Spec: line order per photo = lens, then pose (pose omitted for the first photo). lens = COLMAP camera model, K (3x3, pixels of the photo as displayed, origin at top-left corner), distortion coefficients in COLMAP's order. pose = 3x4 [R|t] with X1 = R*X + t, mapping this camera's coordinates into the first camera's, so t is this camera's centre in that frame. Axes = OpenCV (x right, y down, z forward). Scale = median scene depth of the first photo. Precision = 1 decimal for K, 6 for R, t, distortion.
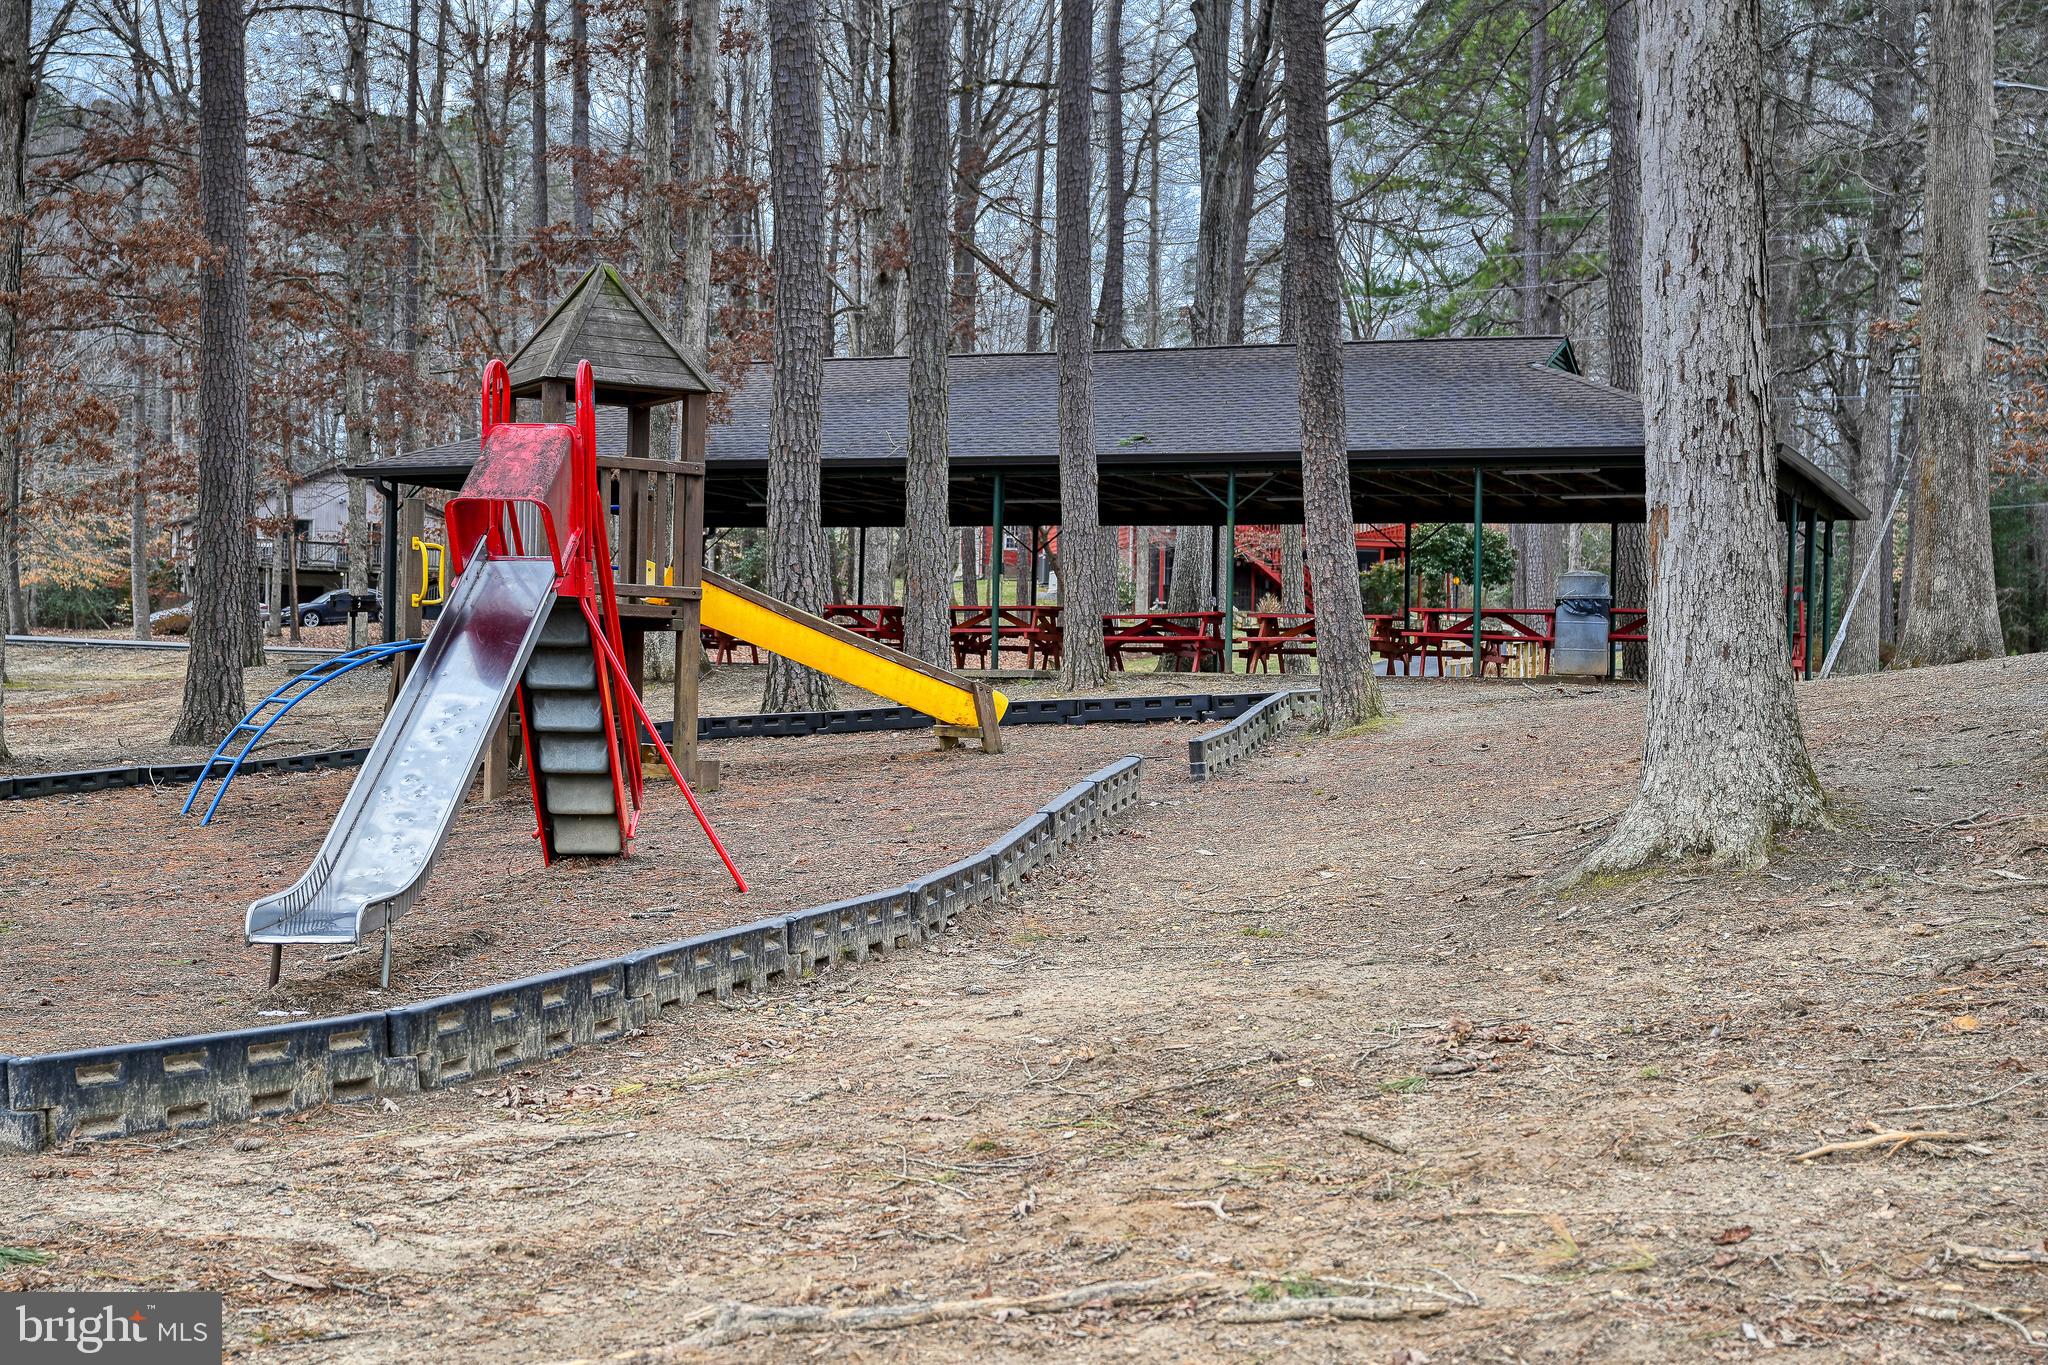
lens RADIAL K [[2704.0, 0, 1024.0], [0, 2704.0, 682.5], [0, 0, 1]] dist [0.004044, 0.014385]
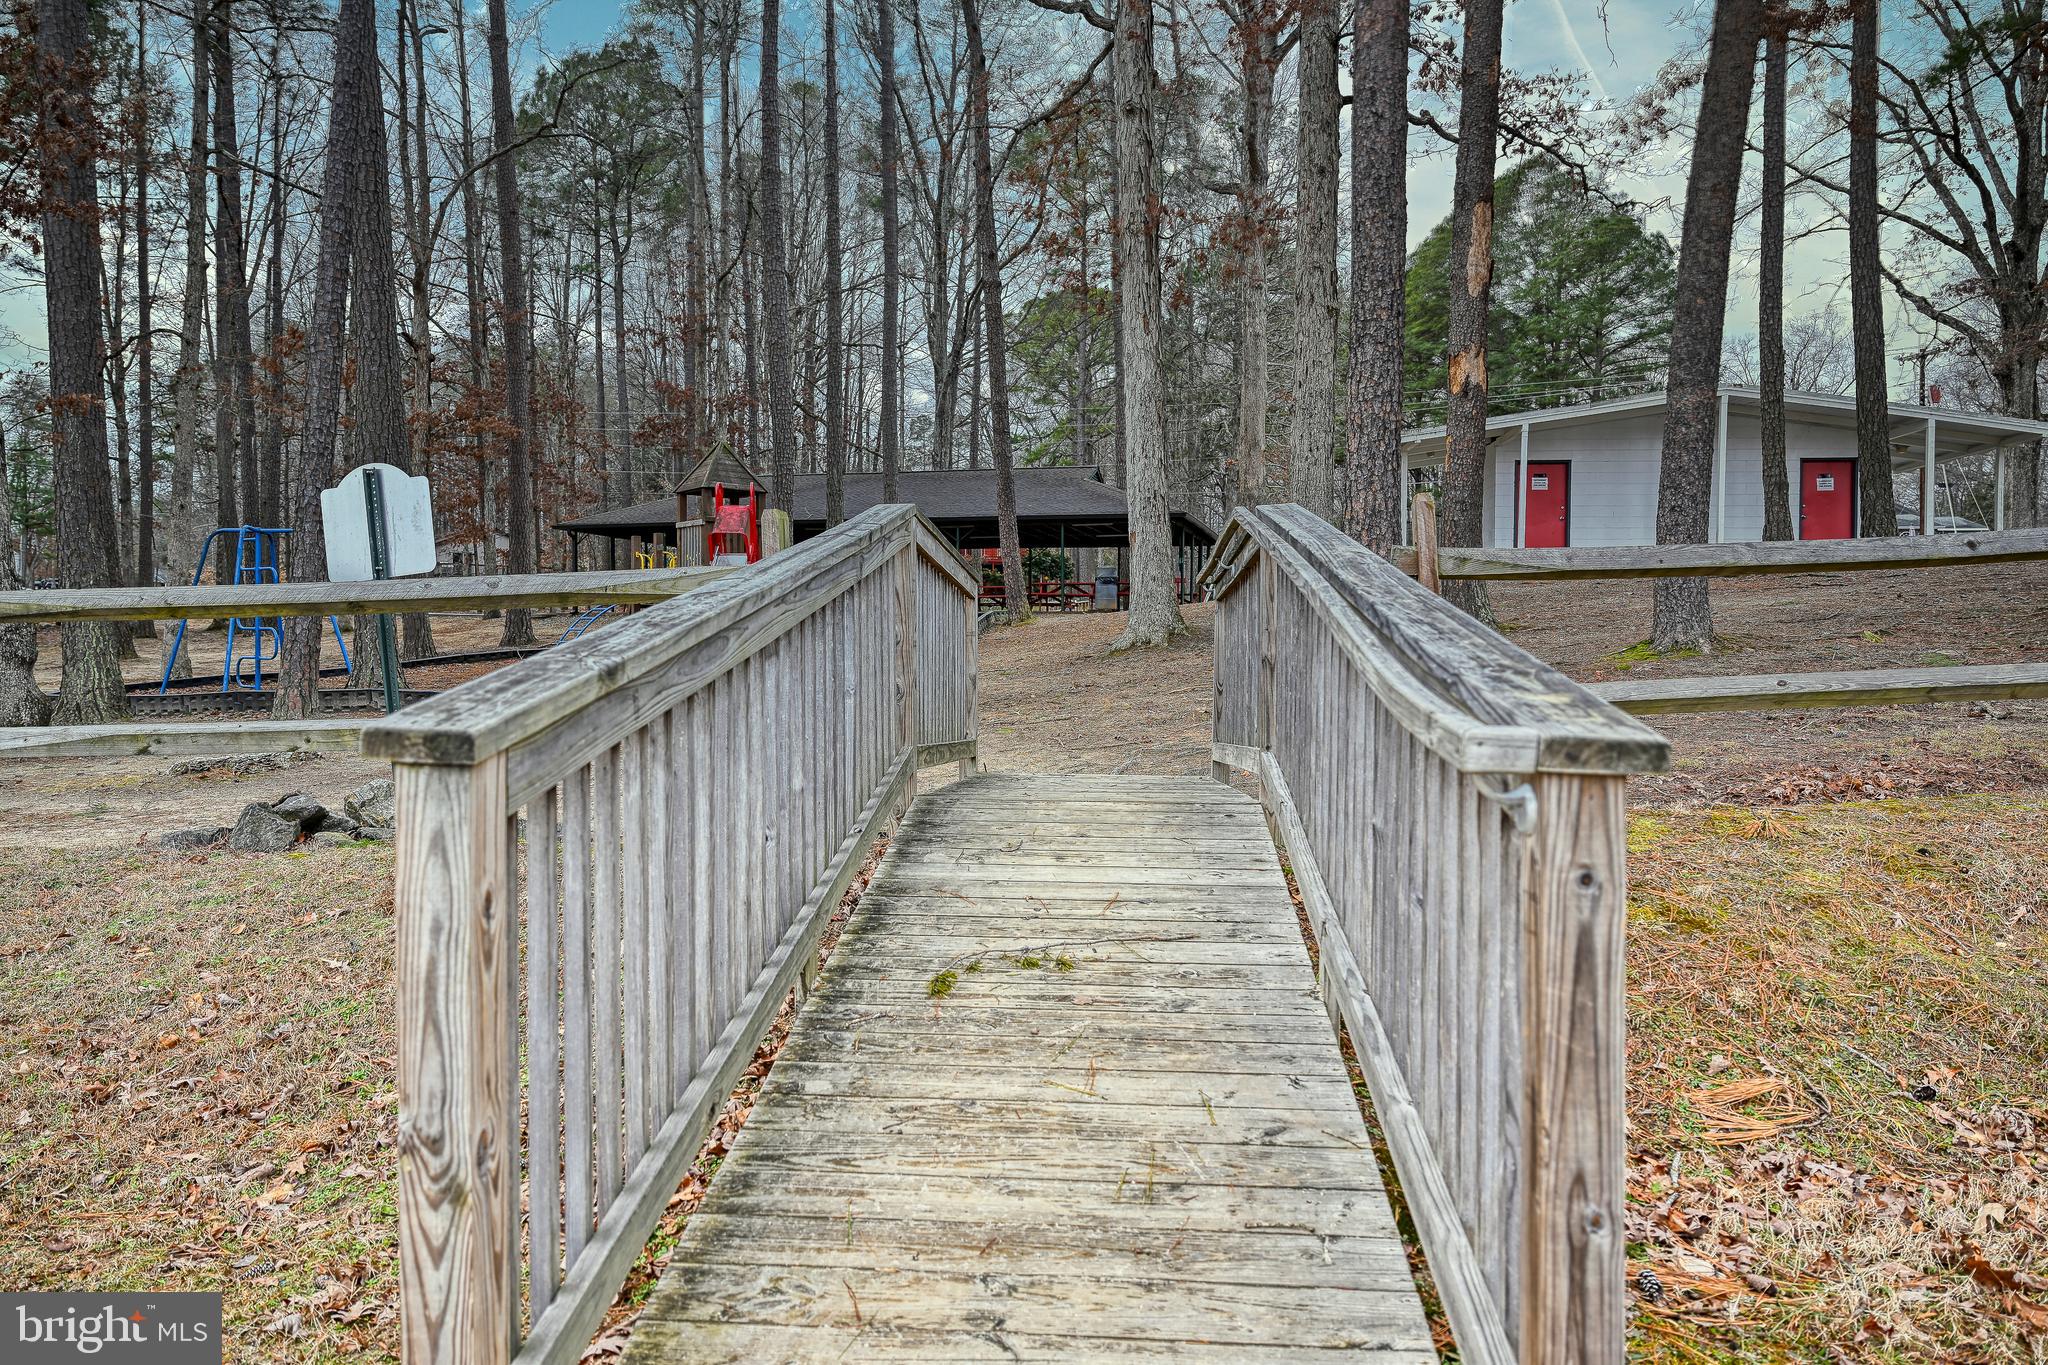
lens RADIAL K [[1412.9, 0, 1024.0], [0, 1412.9, 682.5], [0, 0, 1]] dist [0.004650, 0.001114]
pose [[0.989081, -0.017898, 0.146285, -0.048522], [0.013363, 0.999401, 0.031930, 0.020101], [-0.146769, -0.029627, 0.988727, -0.222682]]
